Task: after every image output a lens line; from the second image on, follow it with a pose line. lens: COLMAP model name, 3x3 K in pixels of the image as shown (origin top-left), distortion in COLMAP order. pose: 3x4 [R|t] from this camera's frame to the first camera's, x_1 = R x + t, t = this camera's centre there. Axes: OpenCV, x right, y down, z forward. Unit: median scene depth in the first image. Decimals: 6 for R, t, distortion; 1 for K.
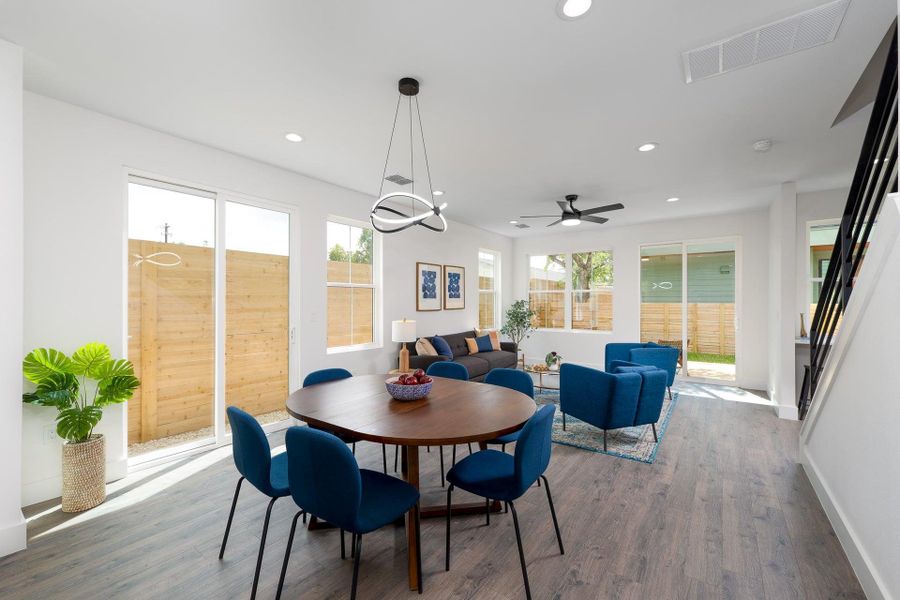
lens RADIAL K [[370.8, 0, 453.9], [0, 370.8, 301.2], [0, 0, 1]] dist [-0.002422, -0.000085]
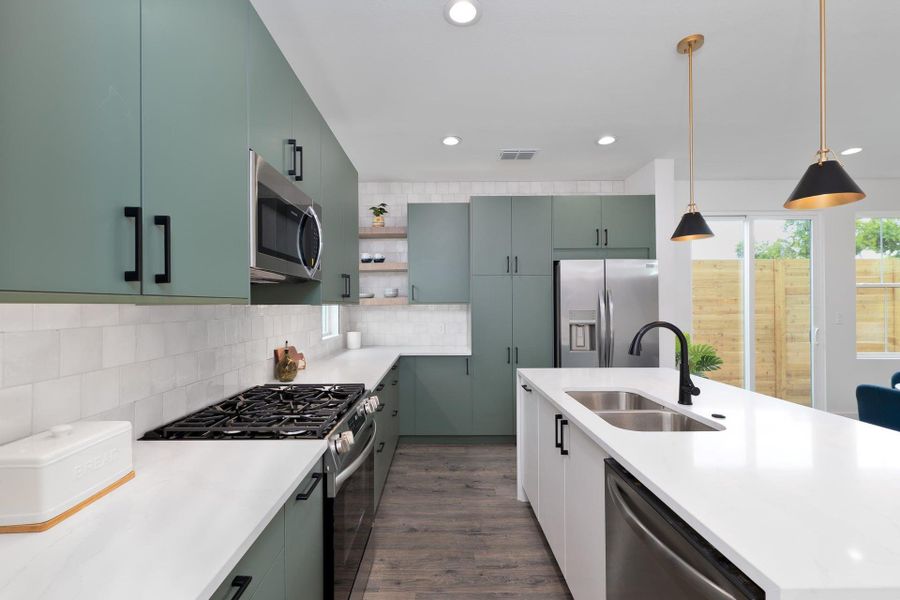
lens RADIAL K [[388.0, 0, 443.9], [0, 388.0, 303.0], [0, 0, 1]] dist [-0.000729, -0.000009]
pose [[0.588463, -0.010929, -0.808450, -0.129968], [0.008519, 0.999937, -0.007316, -0.001315], [0.808479, -0.002582, 0.588519, -0.356927]]
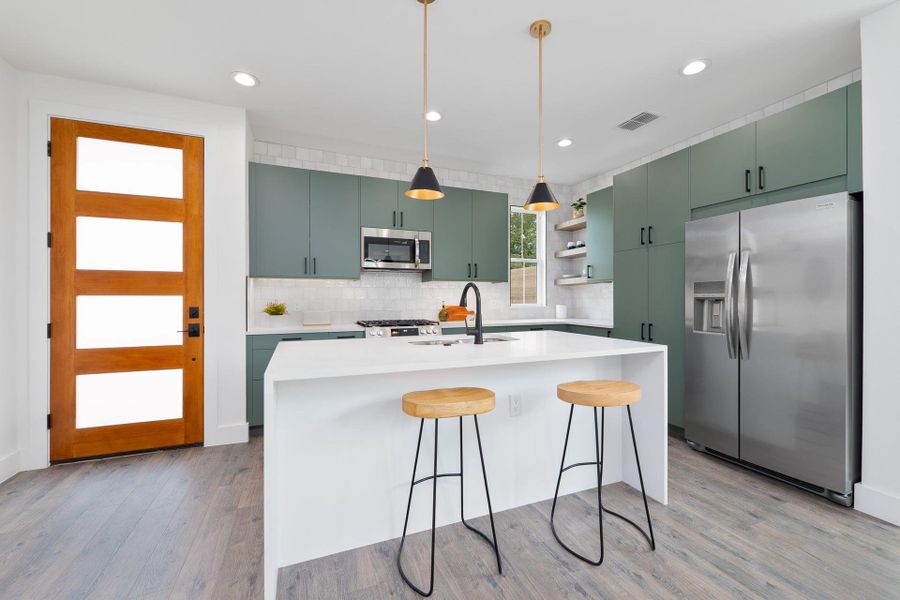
lens RADIAL K [[370.8, 0, 448.3], [0, 370.8, 299.0], [0, 0, 1]] dist [-0.002422, -0.000085]
pose [[-0.530642, 0.000158, -0.847596, 0.384065], [-0.000963, 0.999999, 0.000789, 0.078084], [0.847595, 0.001235, -0.530642, 0.949782]]
